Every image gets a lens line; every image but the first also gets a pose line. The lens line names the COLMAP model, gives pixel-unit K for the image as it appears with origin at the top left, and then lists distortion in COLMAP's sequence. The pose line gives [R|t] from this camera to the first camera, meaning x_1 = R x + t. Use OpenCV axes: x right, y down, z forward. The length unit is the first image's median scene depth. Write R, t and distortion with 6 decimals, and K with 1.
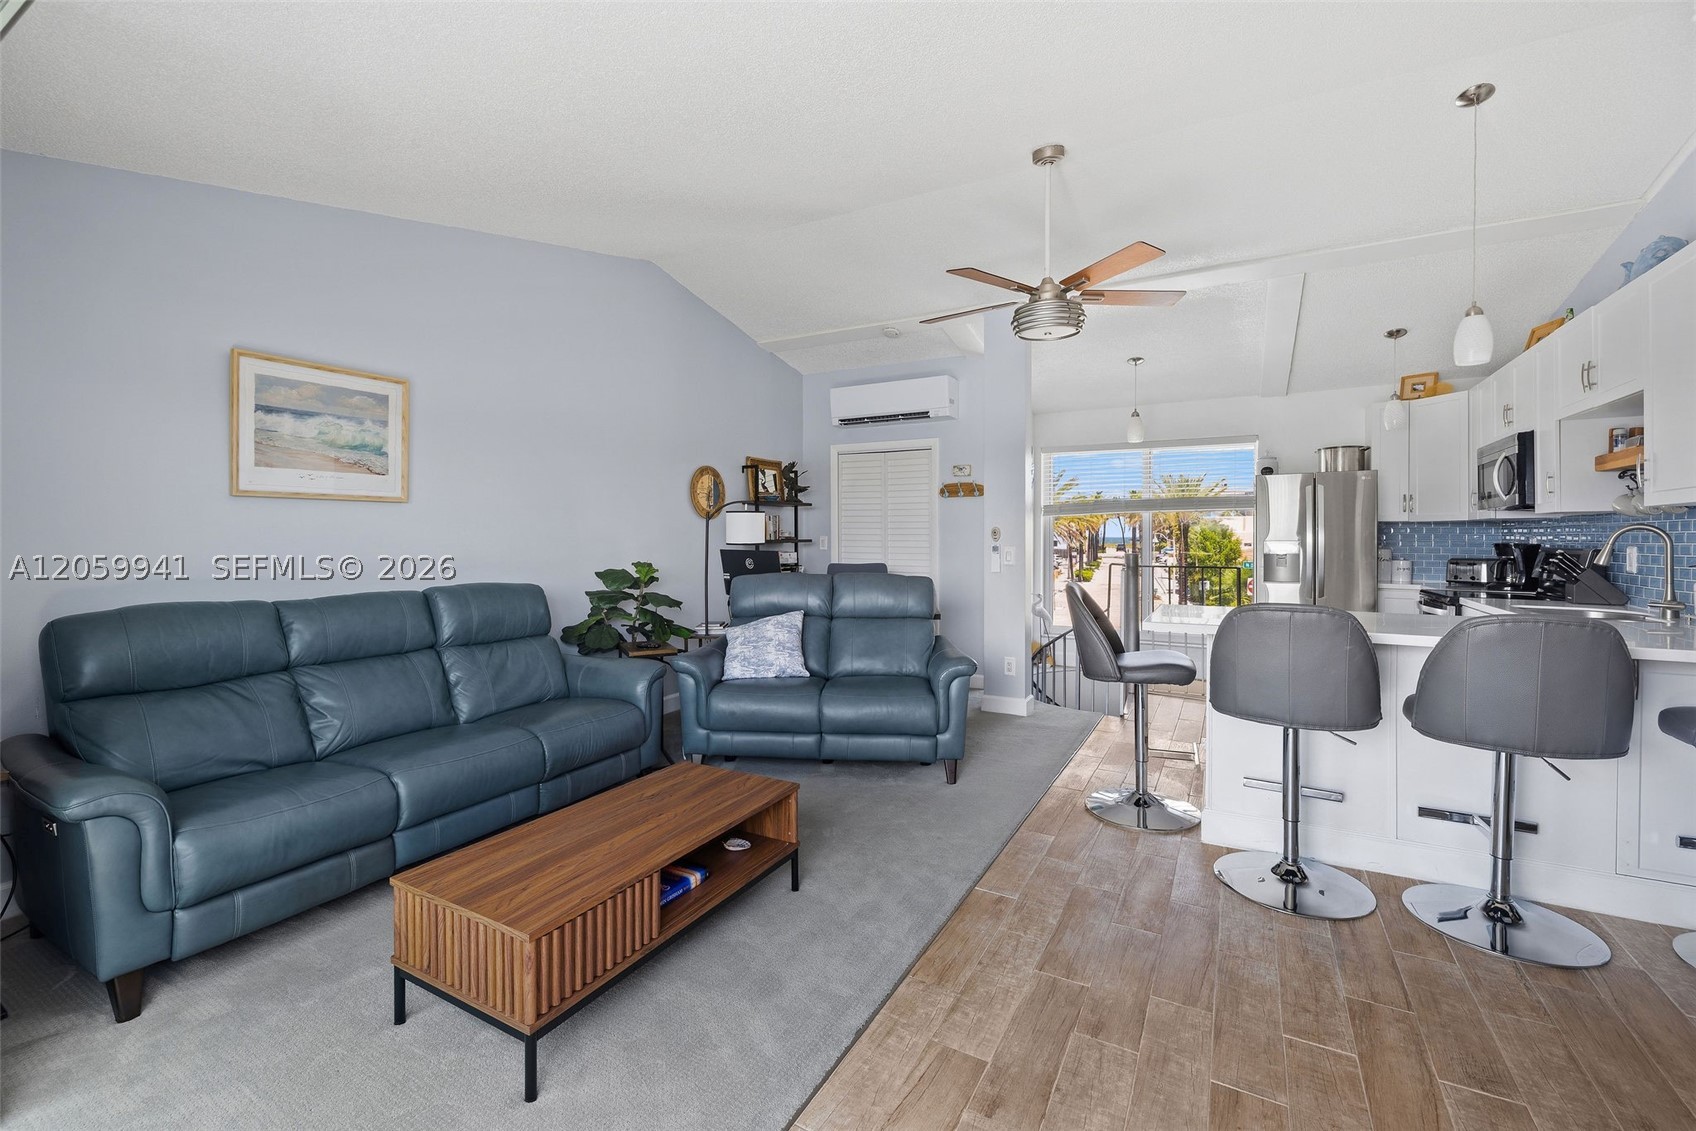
lens RADIAL K [[735.3, 0, 839.1], [0, 735.3, 542.0], [0, 0, 1]] dist [0.002595, -0.000740]
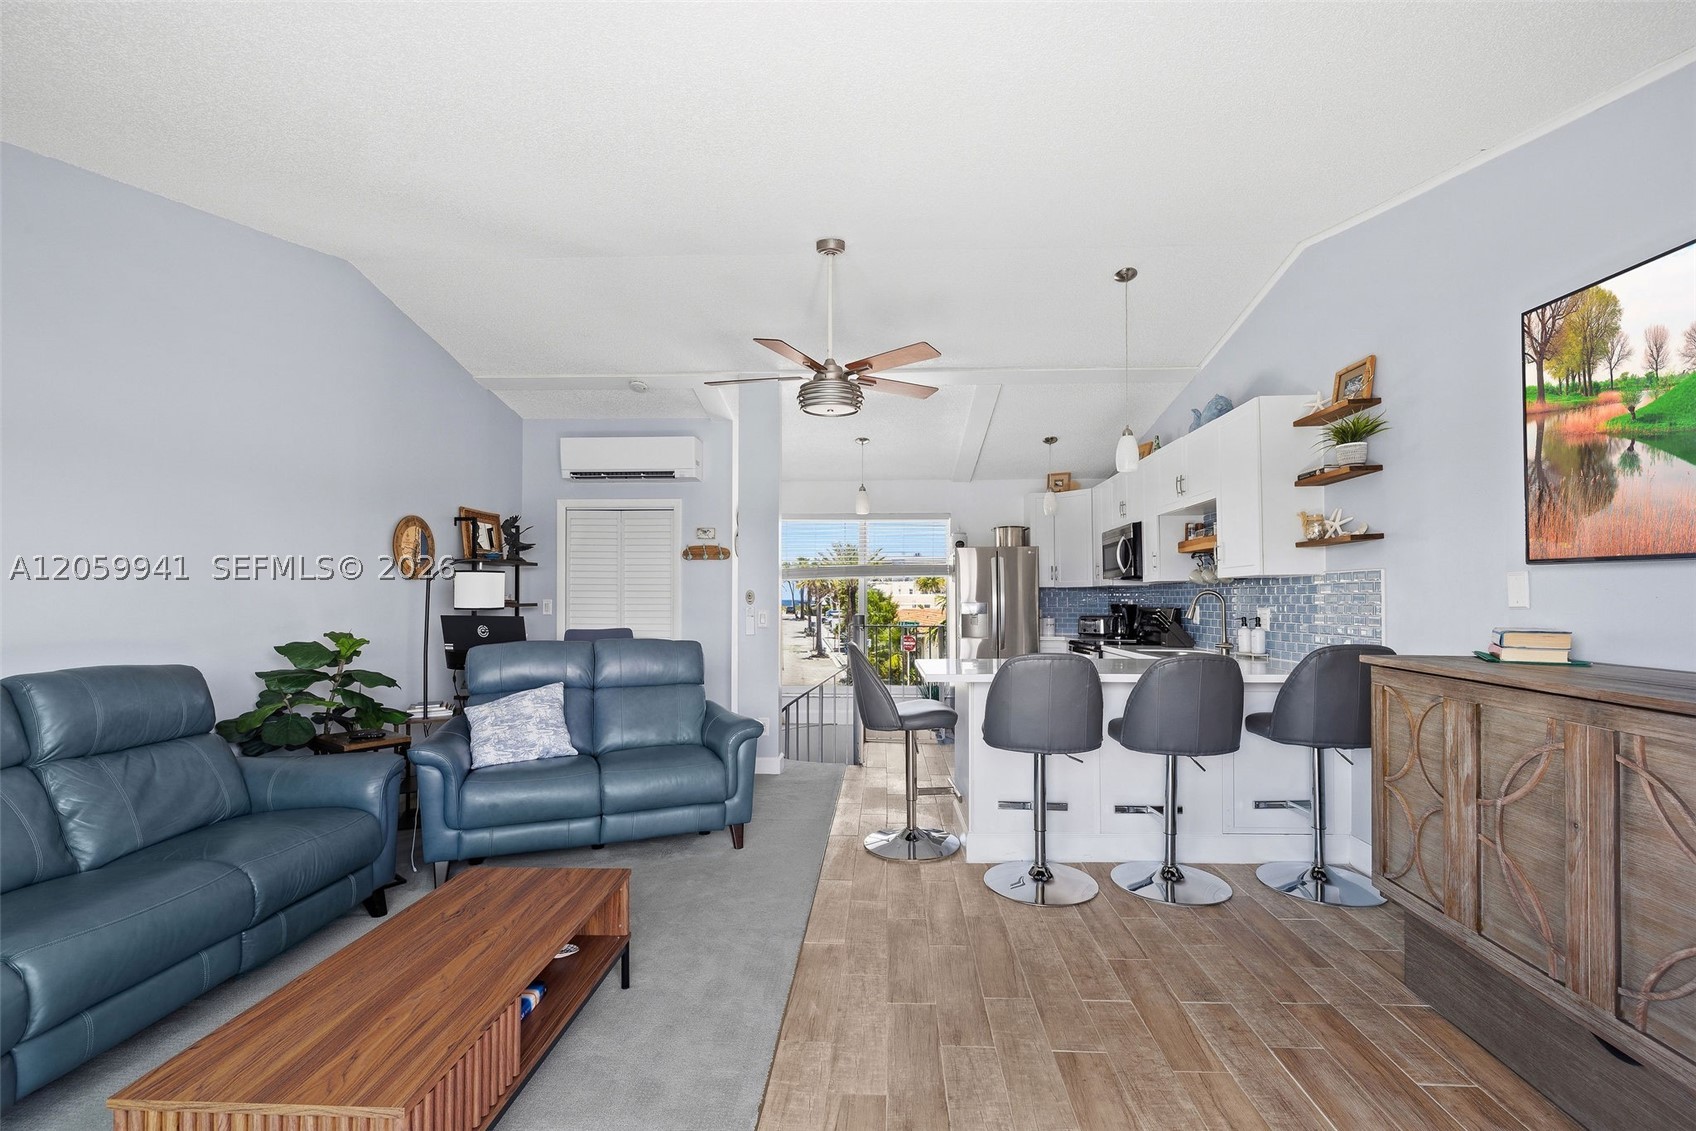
lens RADIAL K [[735.3, 0, 880.9], [0, 735.3, 583.3], [0, 0, 1]] dist [0.002595, -0.000740]
pose [[0.883726, 0.008756, 0.467923, -0.140760], [0.005170, 0.999581, -0.028469, -0.000010], [-0.467977, 0.027578, 0.883311, 0.021368]]
